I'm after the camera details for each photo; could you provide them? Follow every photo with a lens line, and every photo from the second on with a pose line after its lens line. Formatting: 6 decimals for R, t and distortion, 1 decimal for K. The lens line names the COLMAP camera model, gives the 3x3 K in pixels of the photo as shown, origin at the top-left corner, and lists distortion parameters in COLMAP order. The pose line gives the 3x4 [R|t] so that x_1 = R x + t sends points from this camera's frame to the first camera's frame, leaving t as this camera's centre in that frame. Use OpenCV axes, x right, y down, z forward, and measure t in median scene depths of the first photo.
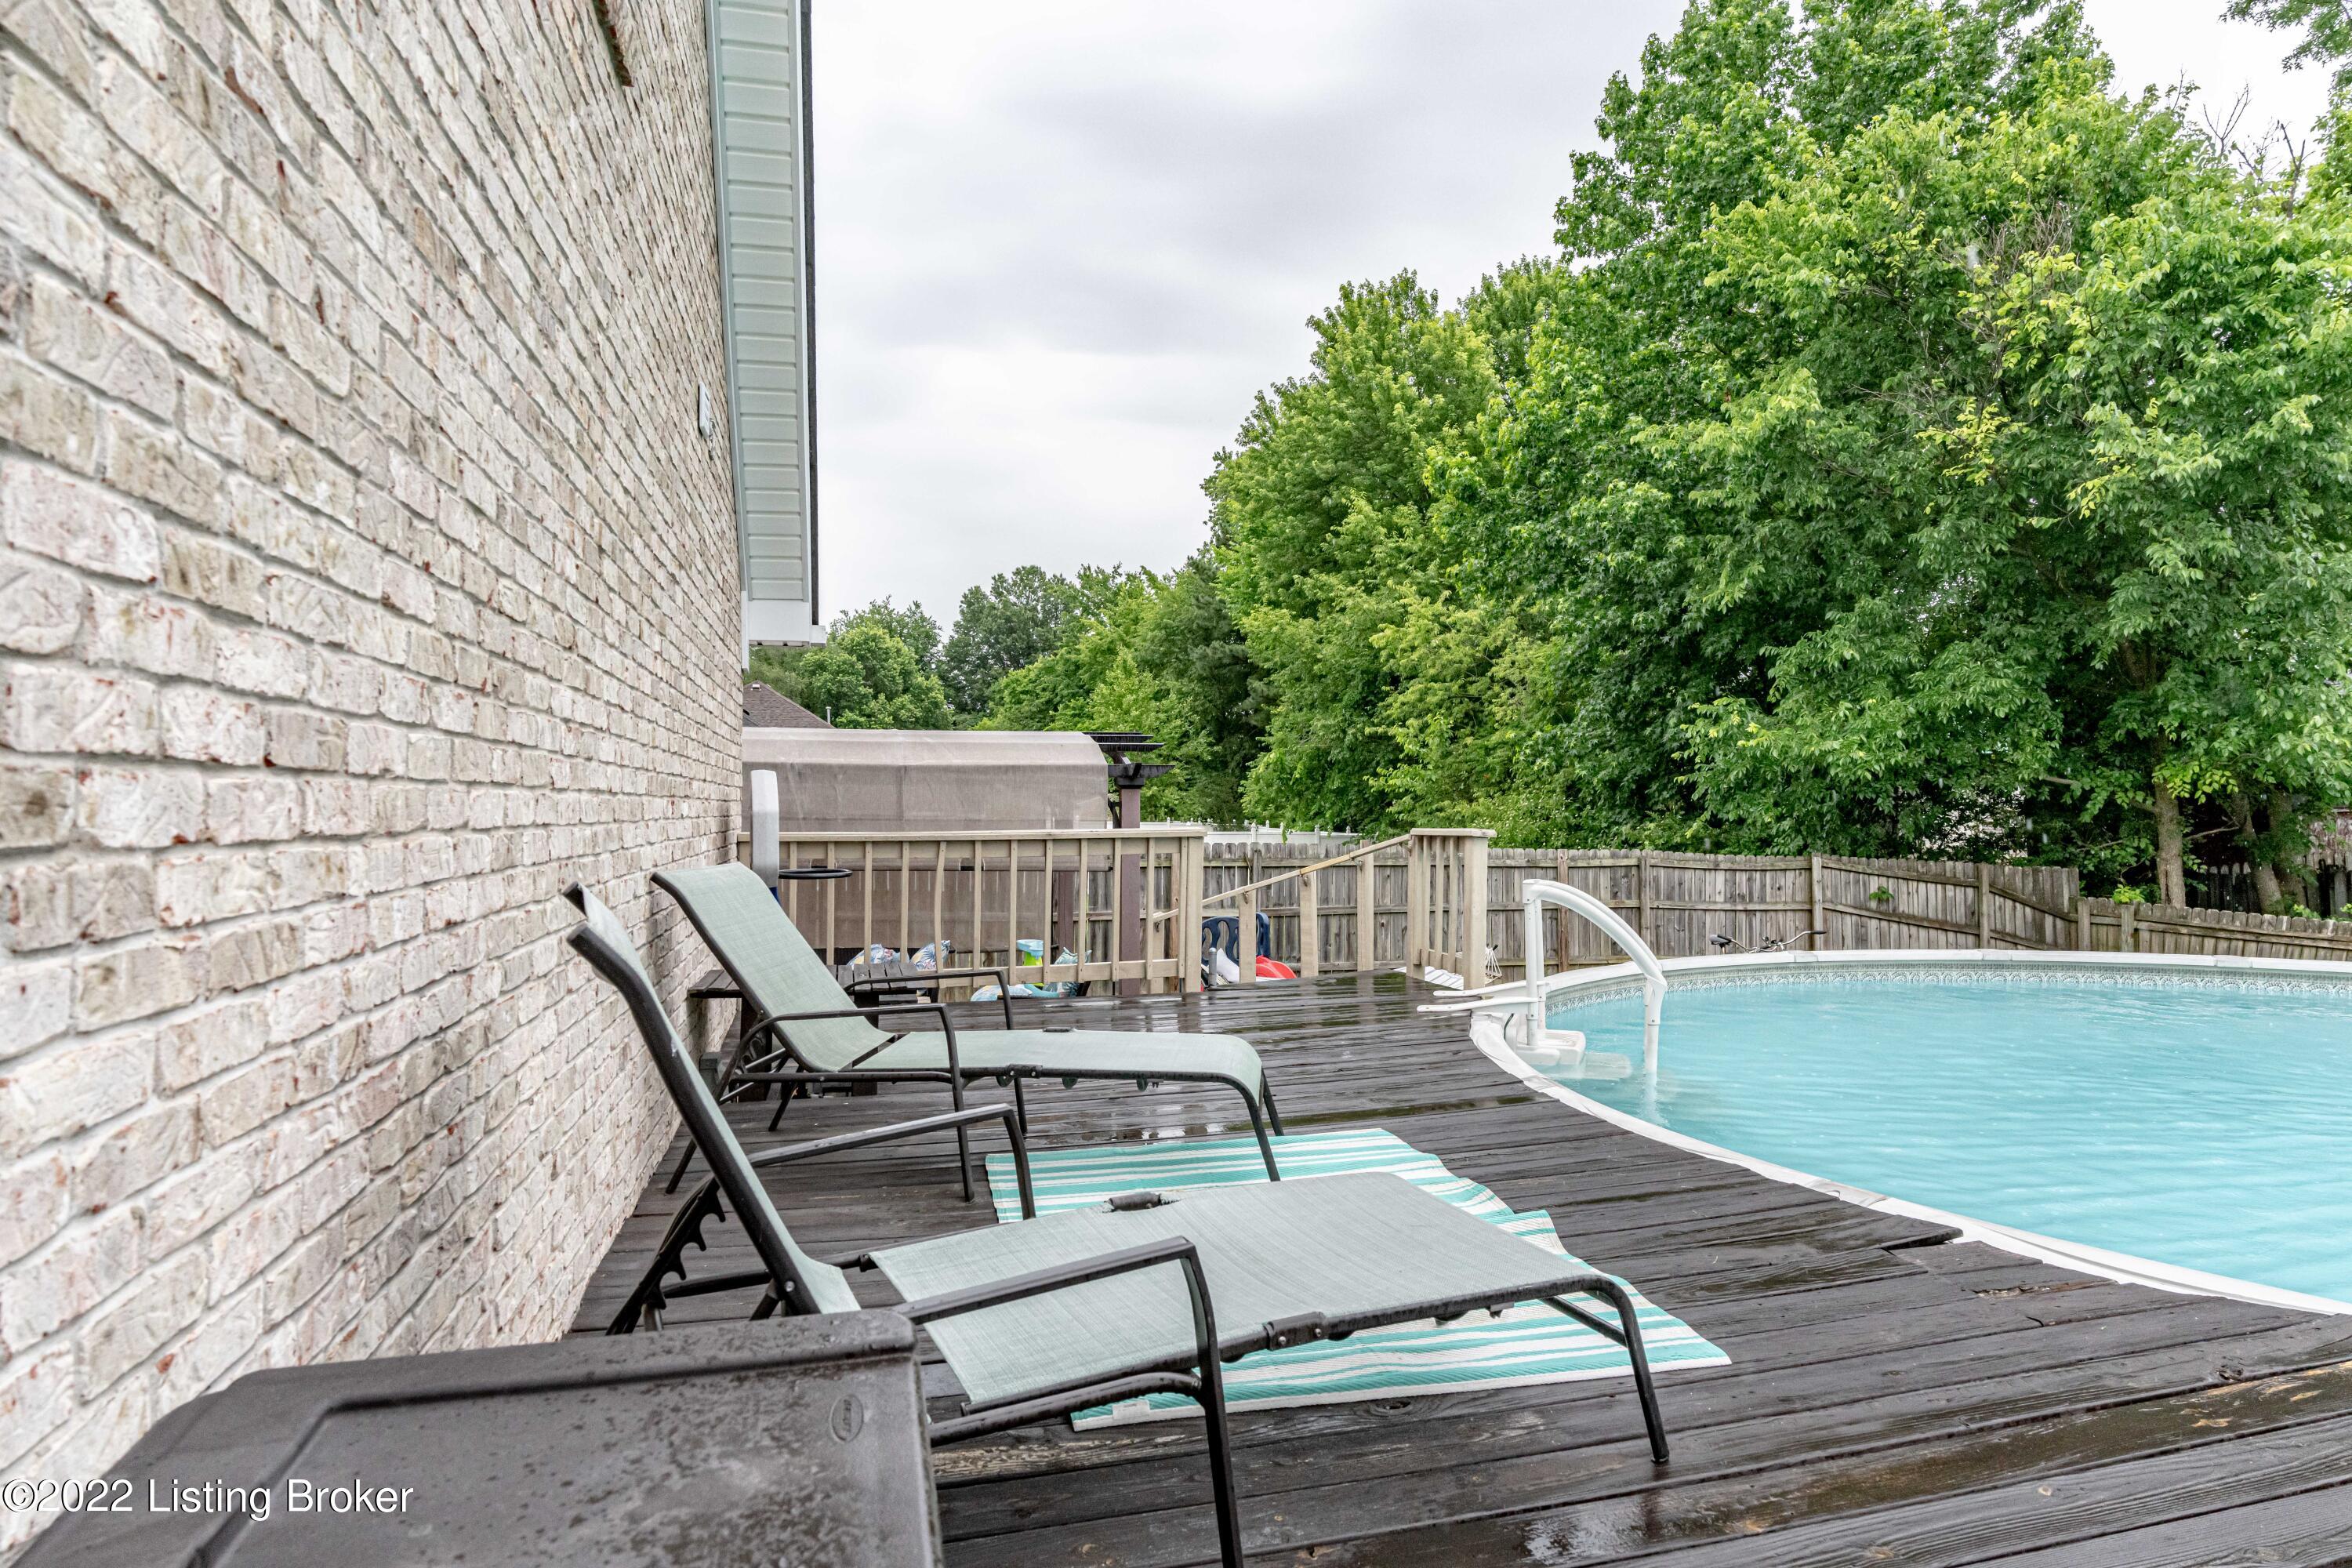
lens RADIAL K [[1350.4, 0, 1138.9], [0, 1350.4, 805.3], [0, 0, 1]] dist [-0.004936, -0.000313]
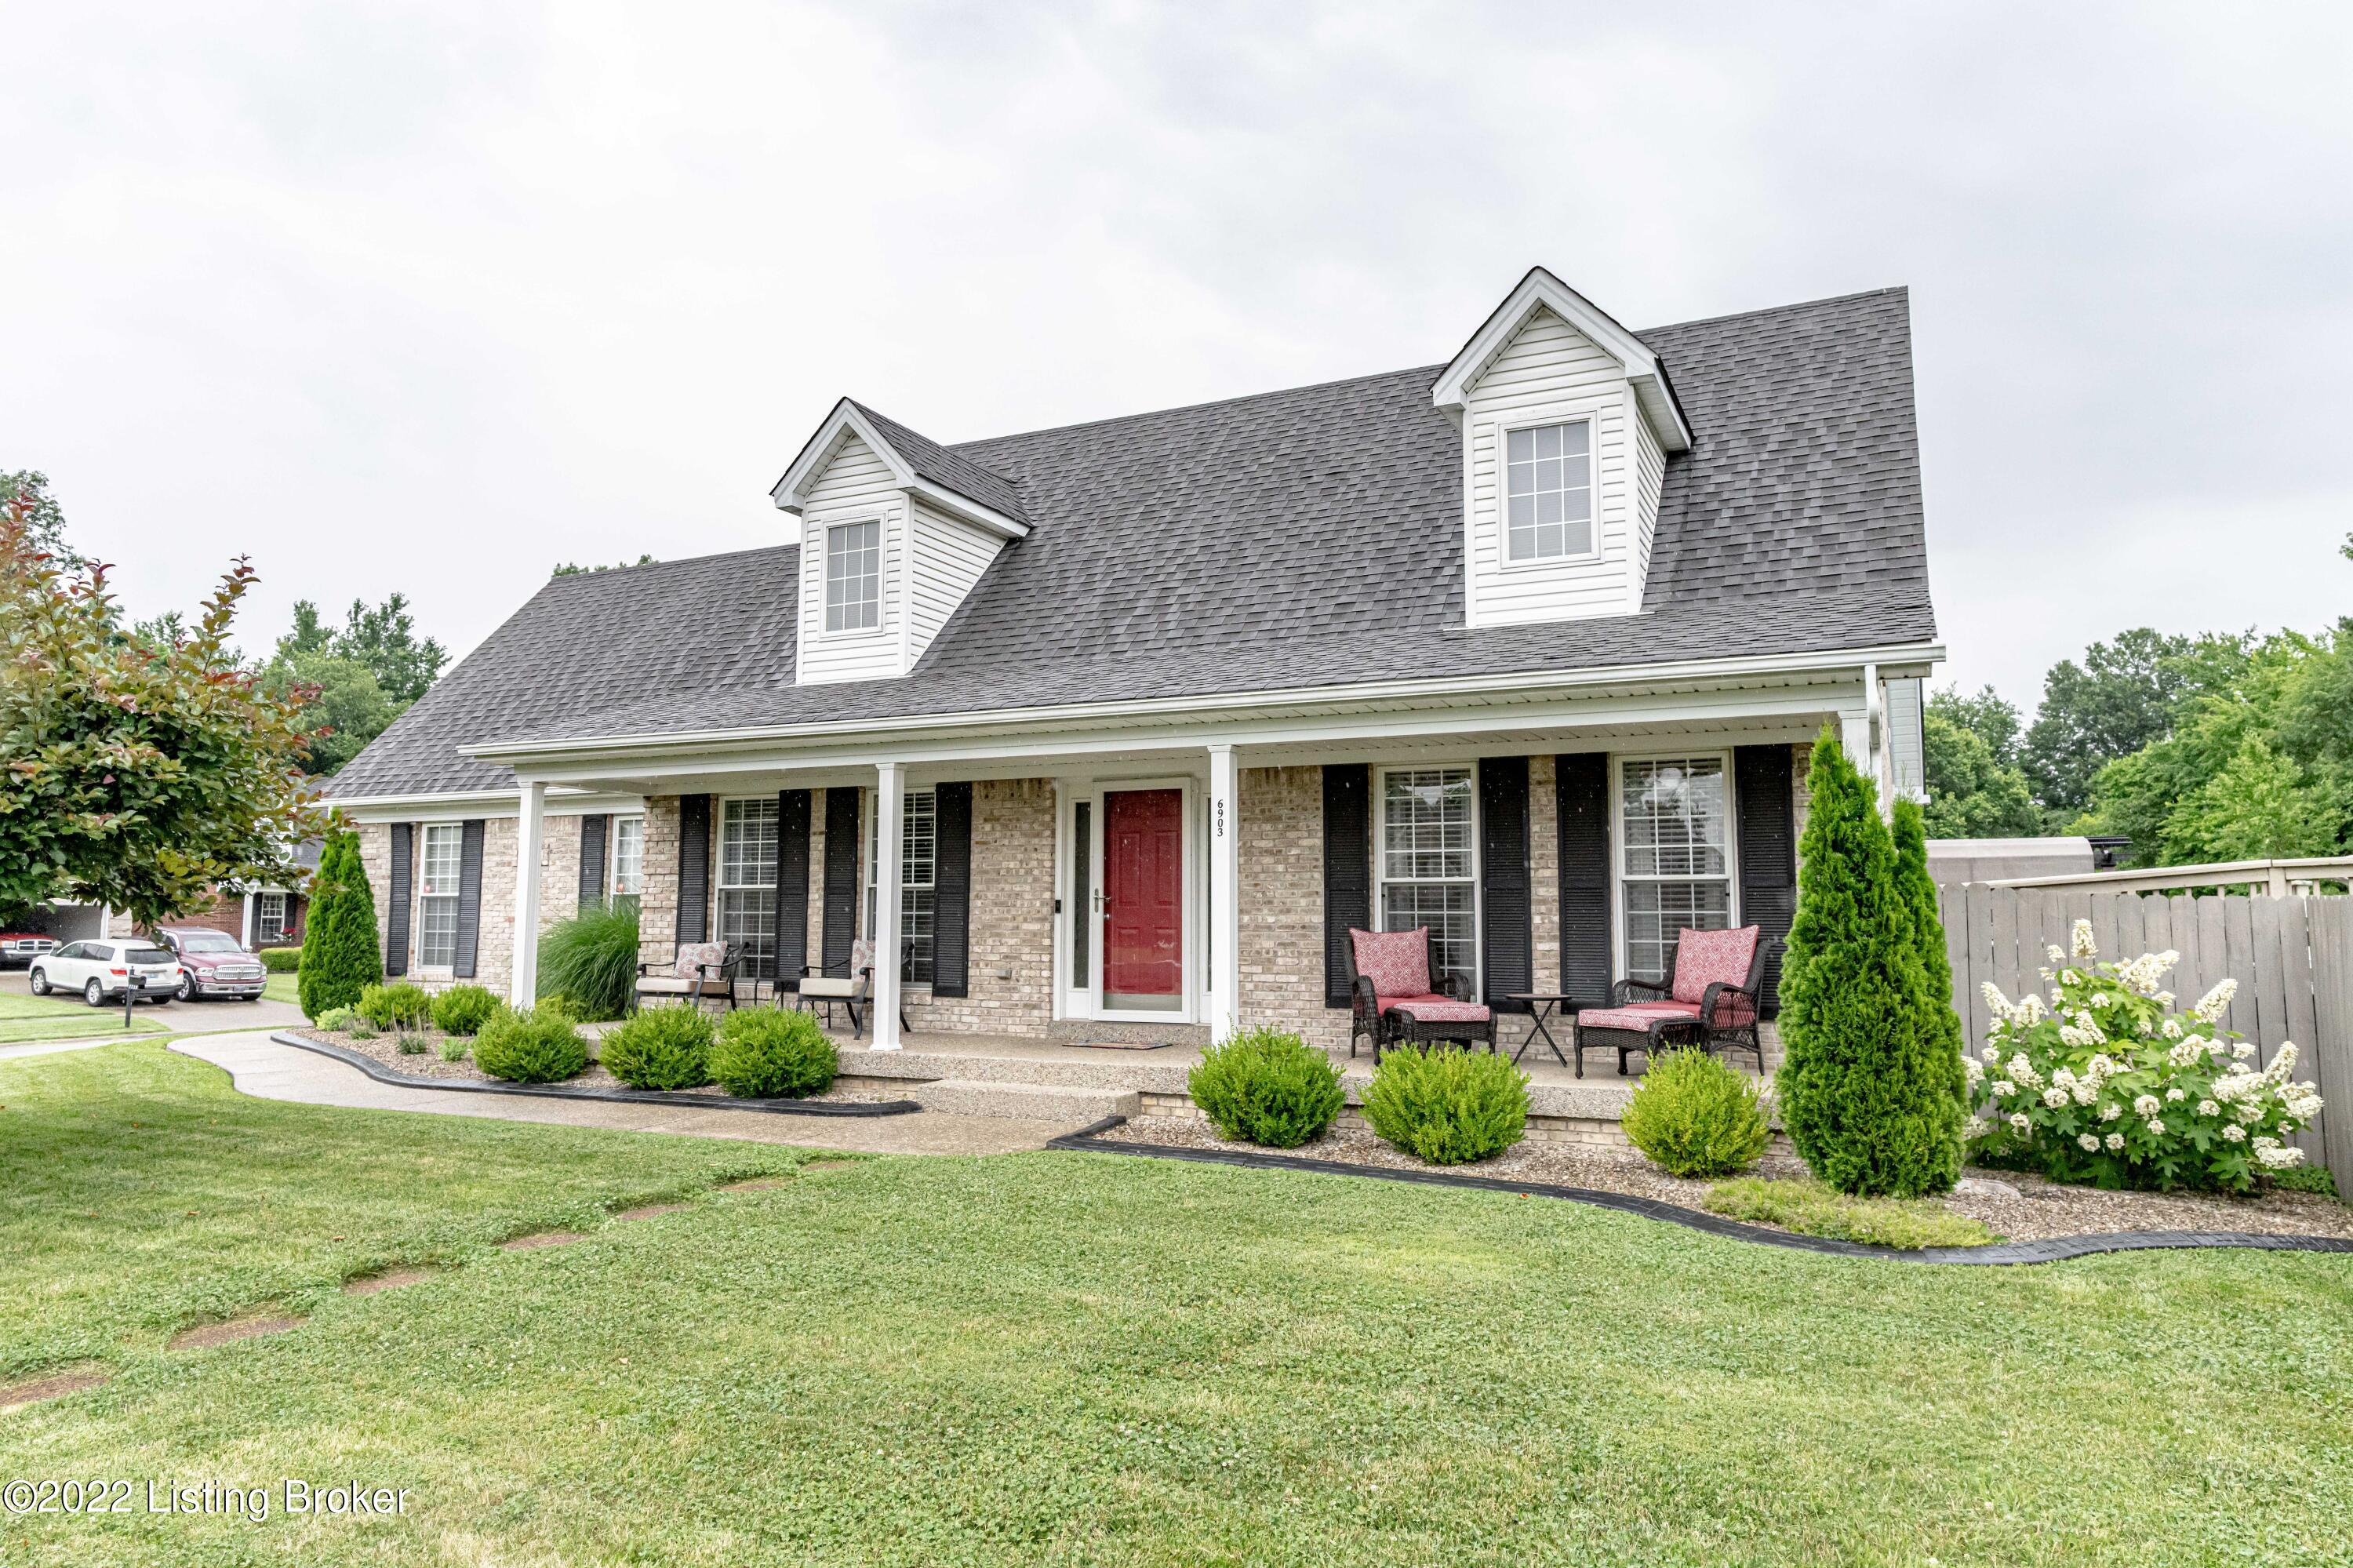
lens RADIAL K [[1539.5, 0, 1171.7], [0, 1539.5, 774.8], [0, 0, 1]] dist [-0.004450, 0.016064]
pose [[0.791710, -0.062943, -0.607646, 0.059064], [0.002800, 0.995041, -0.099424, 0.015109], [0.610891, 0.077014, 0.787960, -0.322585]]
